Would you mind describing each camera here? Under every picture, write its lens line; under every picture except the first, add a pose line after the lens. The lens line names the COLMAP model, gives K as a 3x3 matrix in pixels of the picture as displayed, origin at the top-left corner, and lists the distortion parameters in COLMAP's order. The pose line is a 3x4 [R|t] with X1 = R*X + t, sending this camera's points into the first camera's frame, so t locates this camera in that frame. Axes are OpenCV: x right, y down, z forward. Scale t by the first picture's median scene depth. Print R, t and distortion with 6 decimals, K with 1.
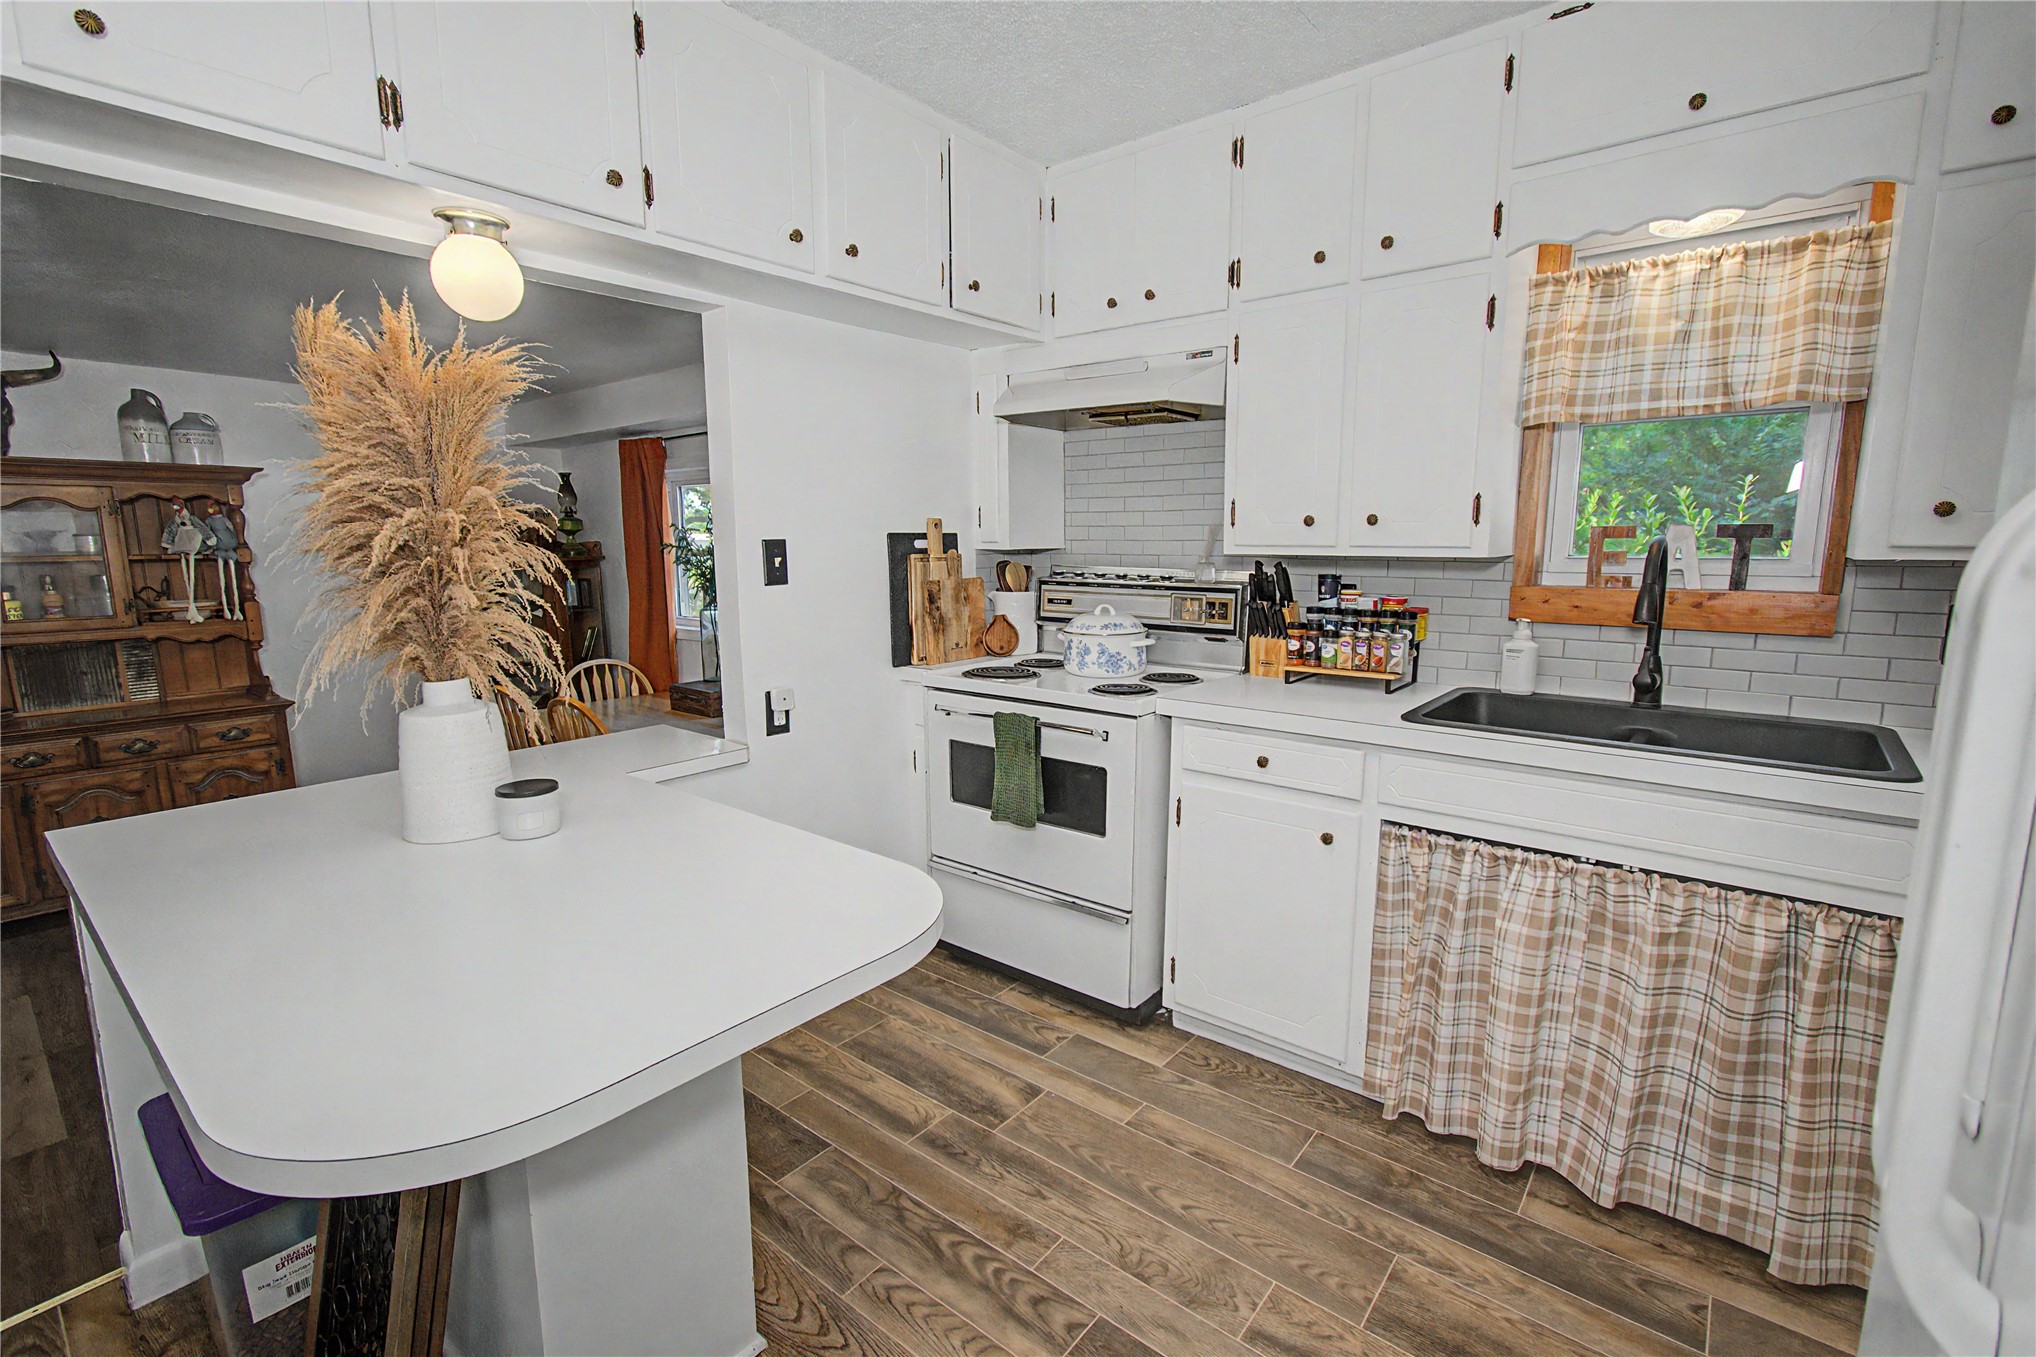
lens RADIAL K [[904.1, 0, 1005.4], [0, 904.1, 667.5], [0, 0, 1]] dist [0.000066, 0.001145]
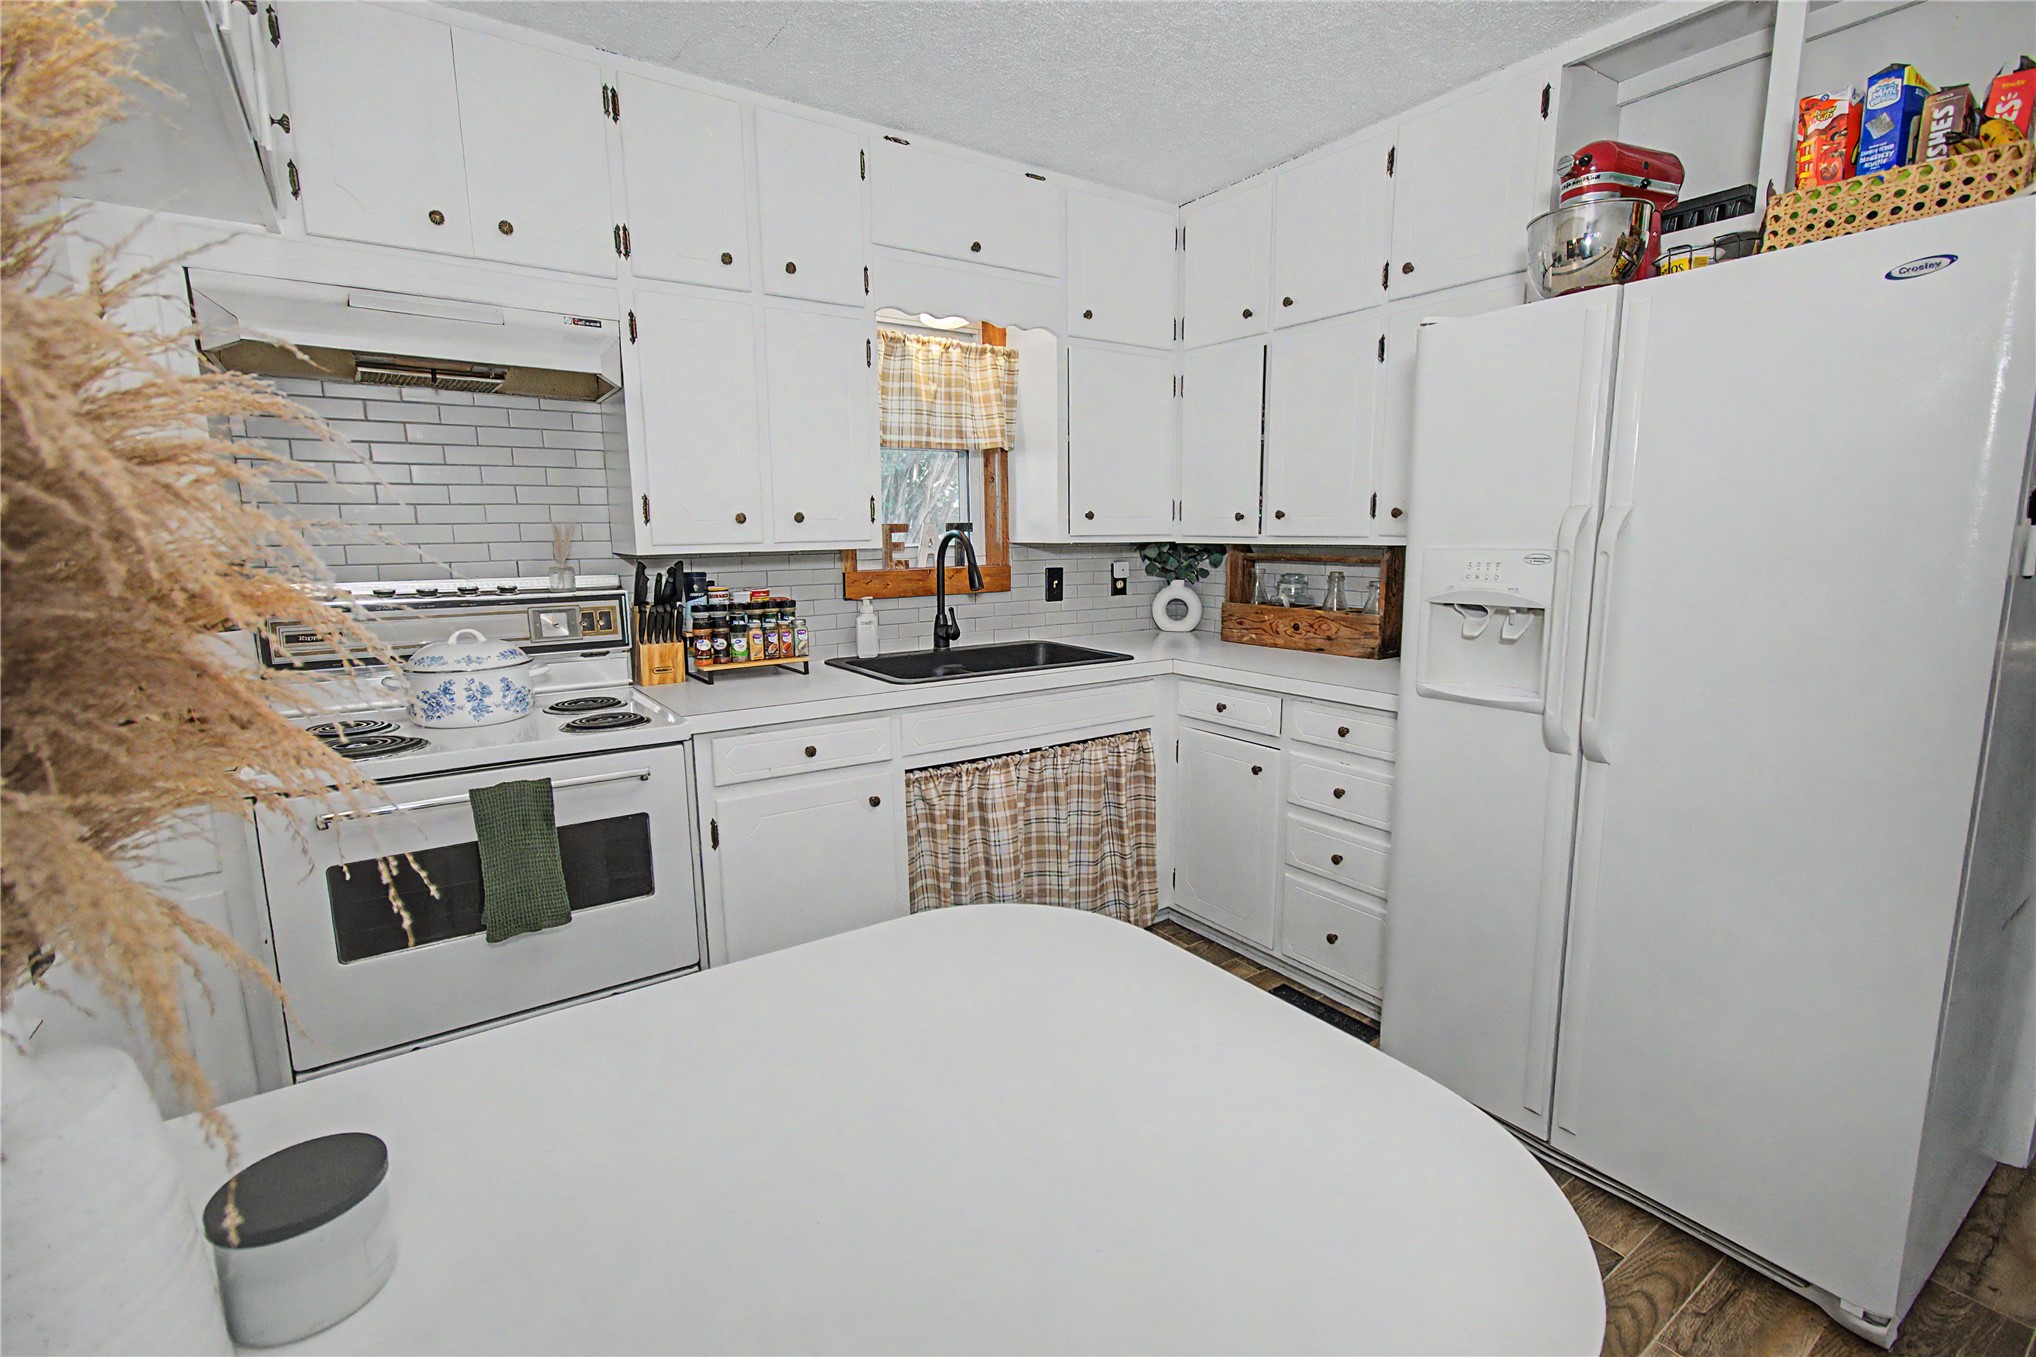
lens RADIAL K [[904.1, 0, 995.1], [0, 904.1, 680.9], [0, 0, 1]] dist [0.000066, 0.001145]
pose [[0.303171, -0.151325, 0.940844, -0.529701], [0.148513, 0.982750, 0.110209, -0.049367], [-0.941292, 0.106316, 0.320415, 0.399936]]
